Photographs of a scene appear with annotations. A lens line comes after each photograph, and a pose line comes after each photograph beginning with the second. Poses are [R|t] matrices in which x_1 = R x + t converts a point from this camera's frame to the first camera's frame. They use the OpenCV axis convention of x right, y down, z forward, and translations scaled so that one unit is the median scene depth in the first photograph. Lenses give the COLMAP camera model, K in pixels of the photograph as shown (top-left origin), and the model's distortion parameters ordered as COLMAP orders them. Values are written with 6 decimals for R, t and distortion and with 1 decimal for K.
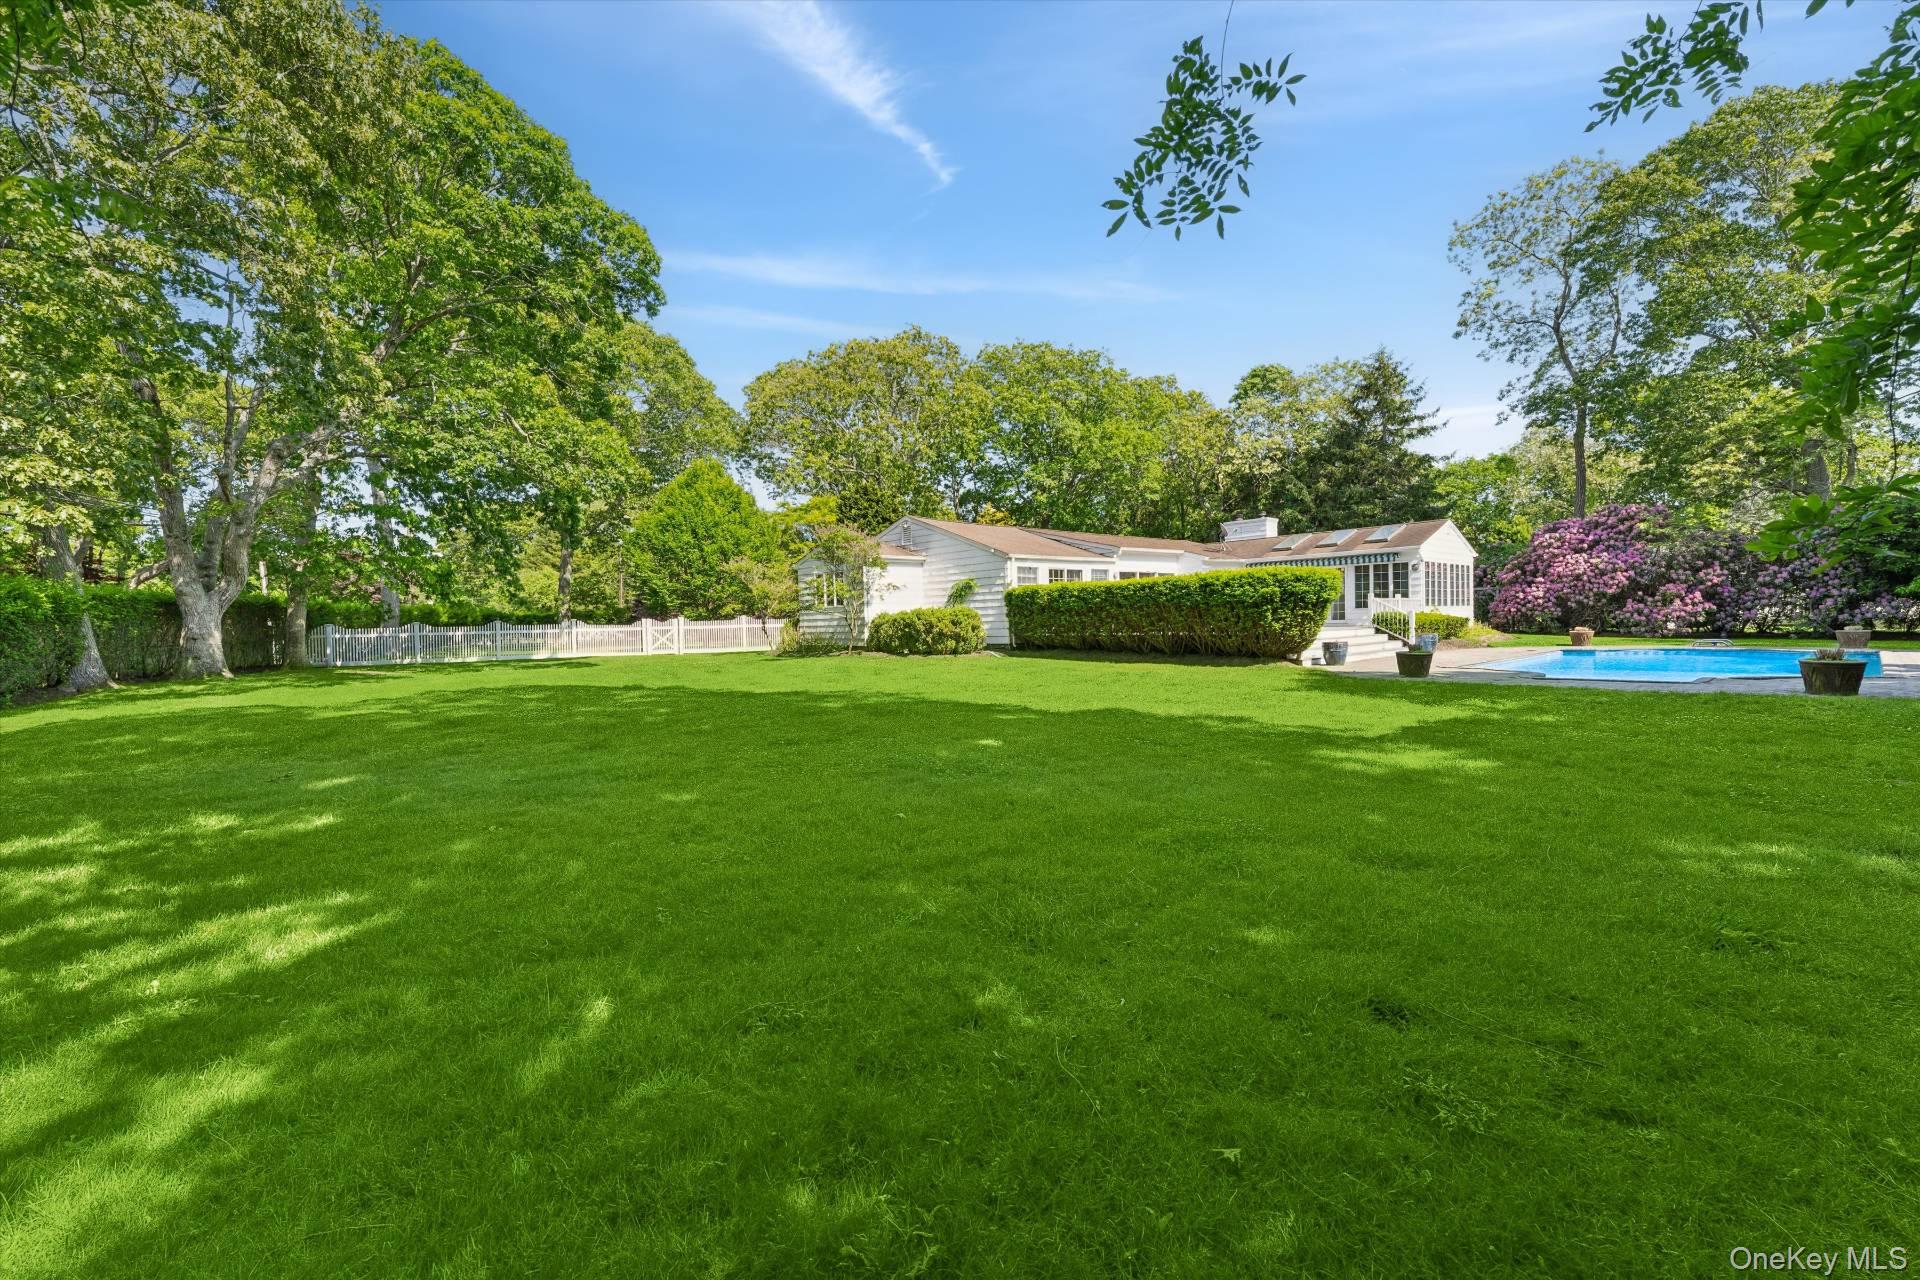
lens RADIAL K [[774.1, 0, 952.9], [0, 774.1, 629.1], [0, 0, 1]] dist [0.000299, -0.000282]
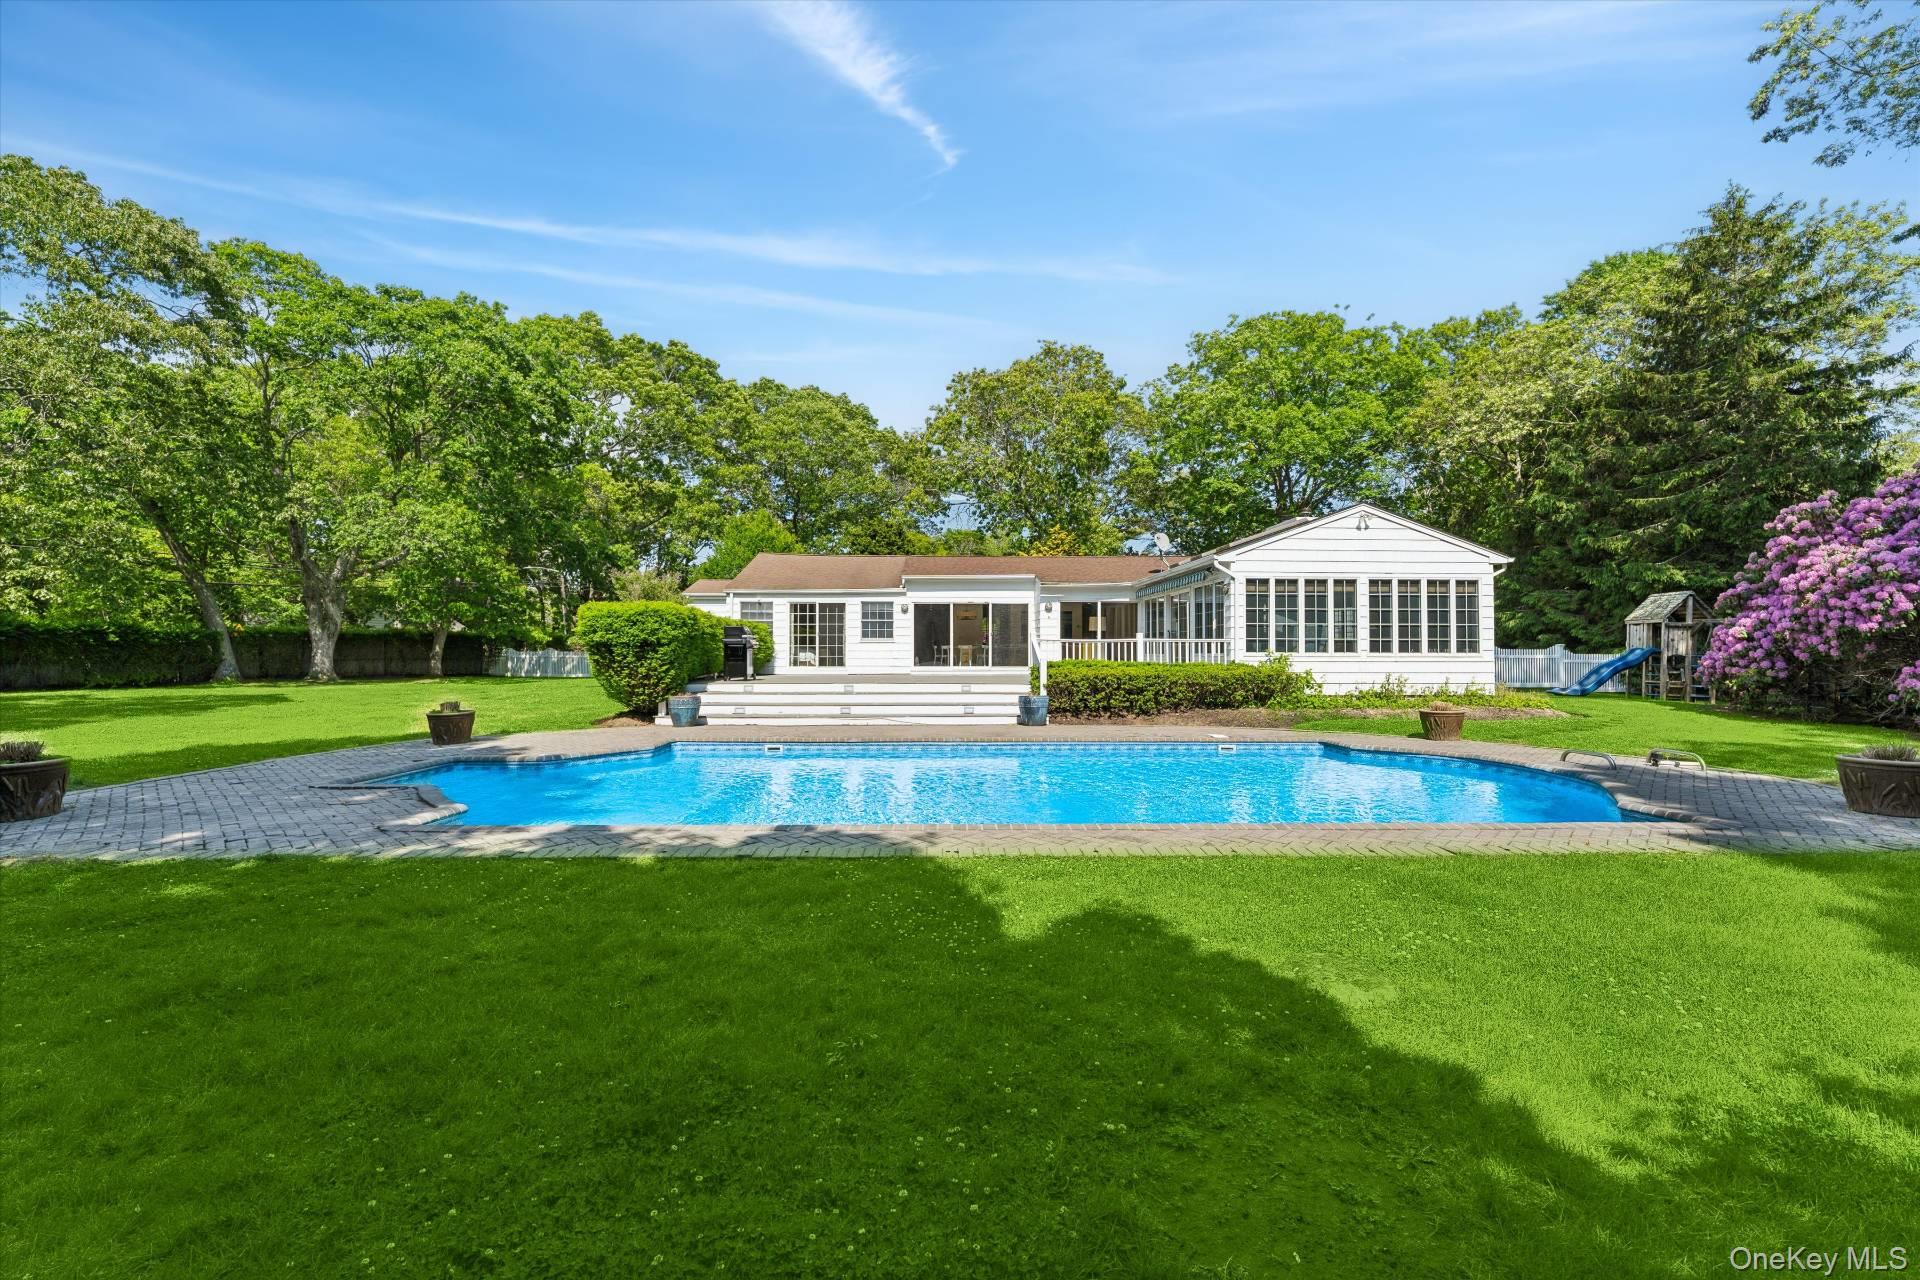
lens RADIAL K [[774.1, 0, 952.9], [0, 774.1, 629.1], [0, 0, 1]] dist [0.000299, -0.000282]
pose [[0.782429, 0.002969, -0.622733, 0.717152], [-0.025746, 0.999288, -0.027584, -0.022436], [0.622207, 0.037615, 0.781948, 0.339147]]
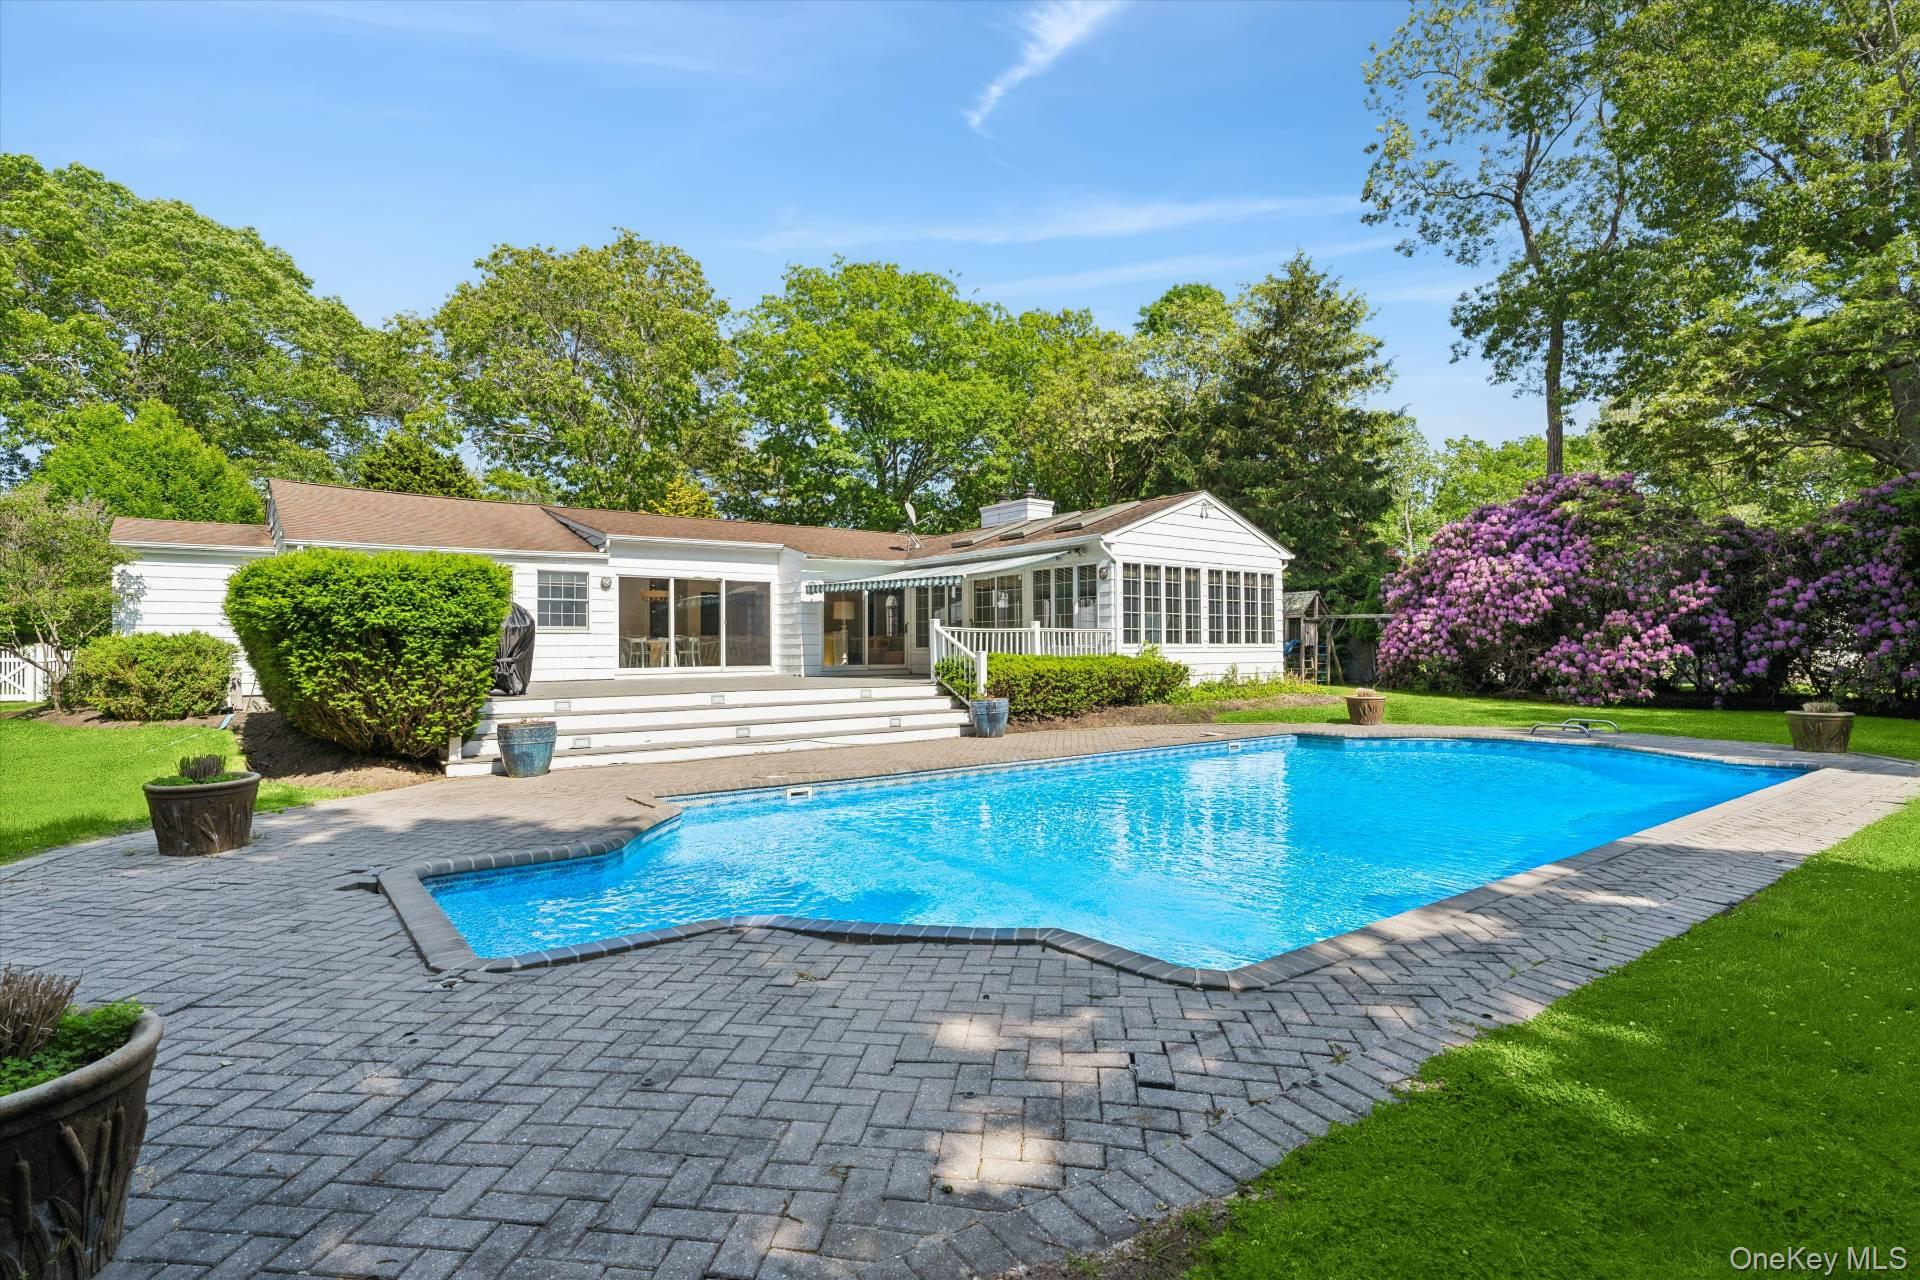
lens RADIAL K [[944.5, 0, 949.8], [0, 944.5, 634.8], [0, 0, 1]] dist [-0.001462, -0.000338]
pose [[0.998766, 0.013669, -0.047749, 0.458940], [-0.014965, 0.999526, -0.026905, -0.014180], [0.047358, 0.027586, 0.998497, 0.284892]]
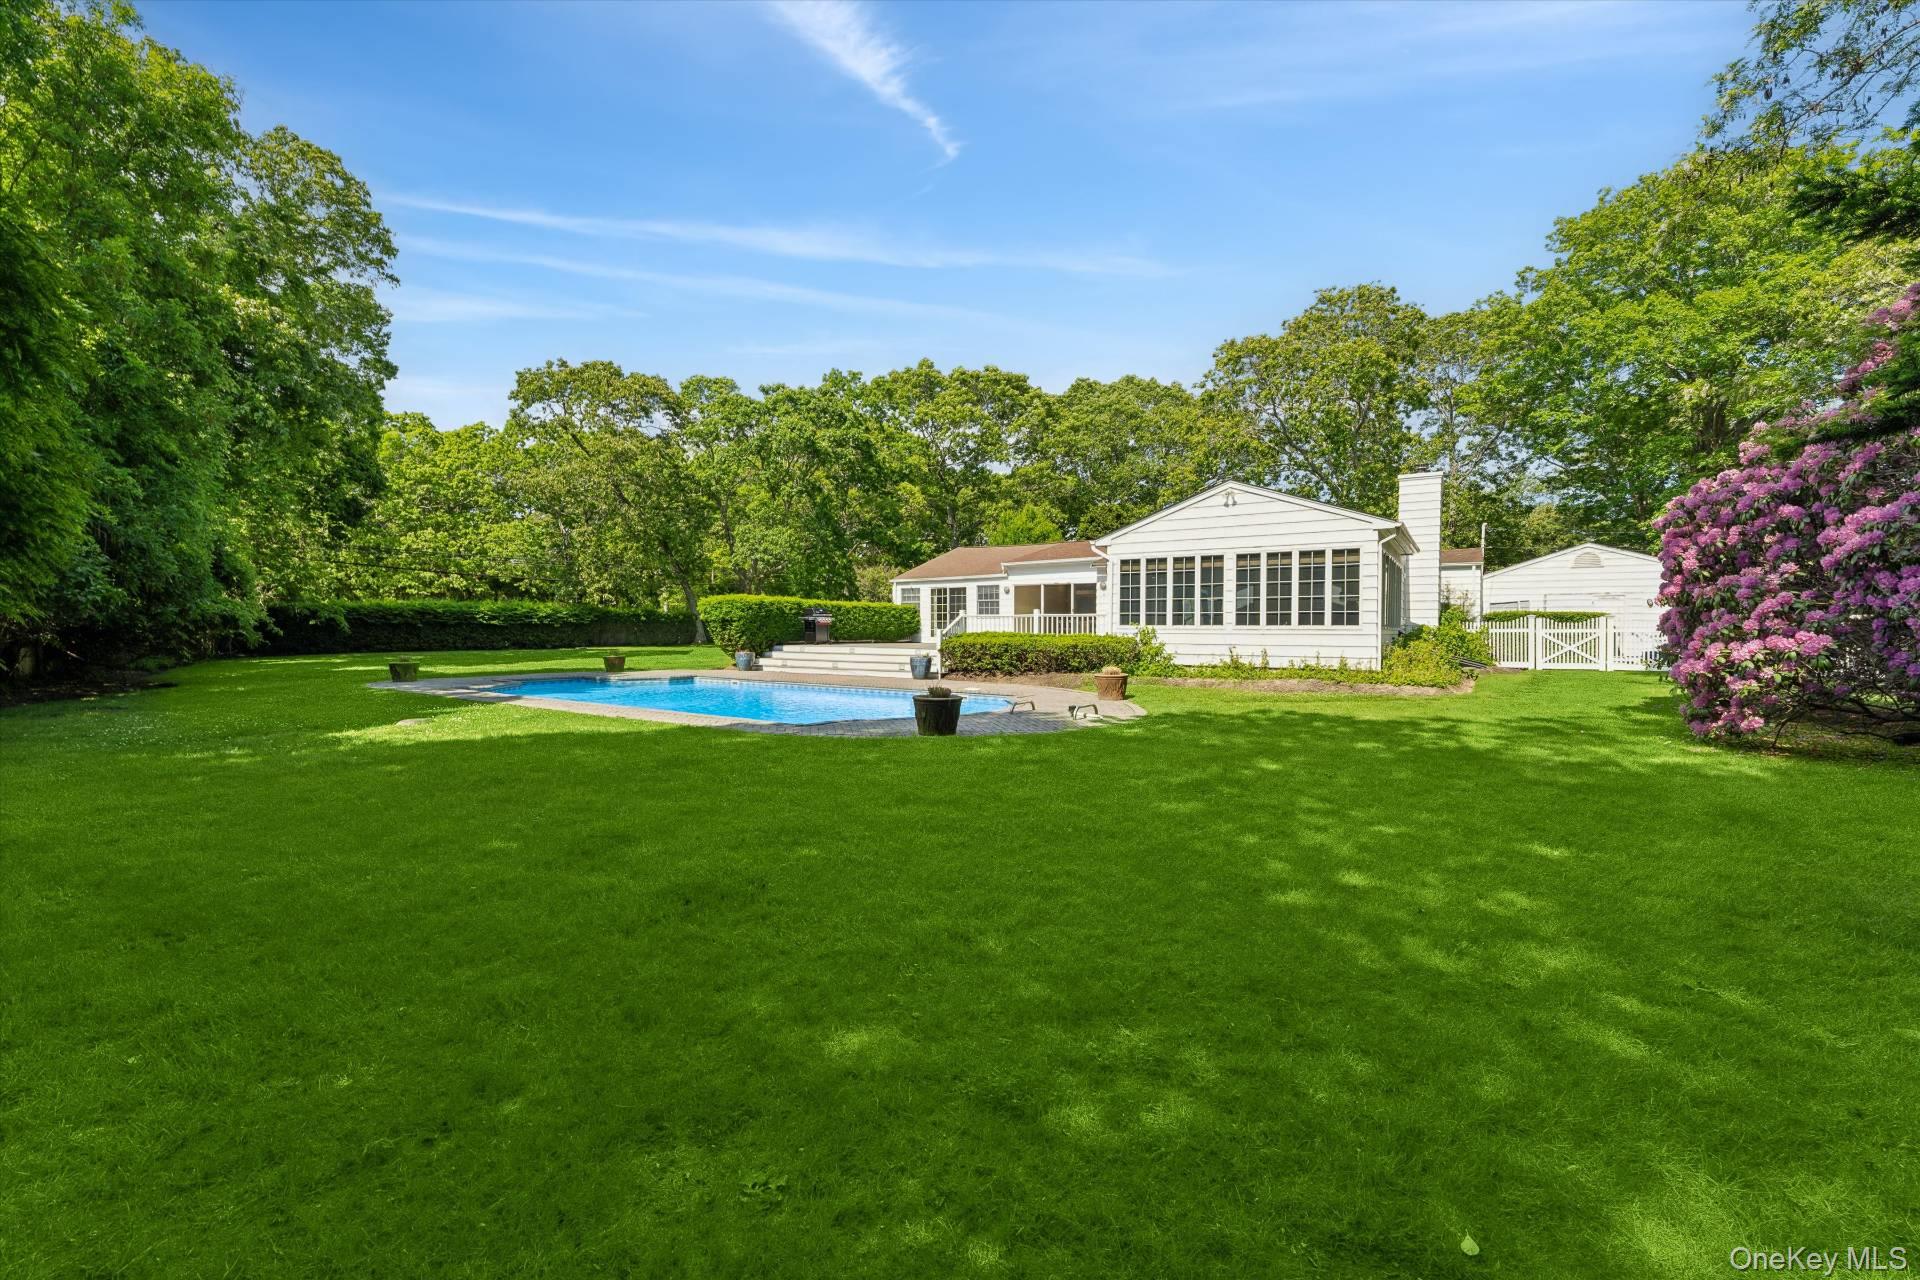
lens RADIAL K [[774.1, 0, 952.9], [0, 774.1, 629.1], [0, 0, 1]] dist [0.000299, -0.000282]
pose [[0.269424, 0.023853, -0.962726, 1.092977], [-0.020096, 0.999615, 0.019143, -0.032453], [0.962812, 0.014190, 0.269799, 0.599153]]
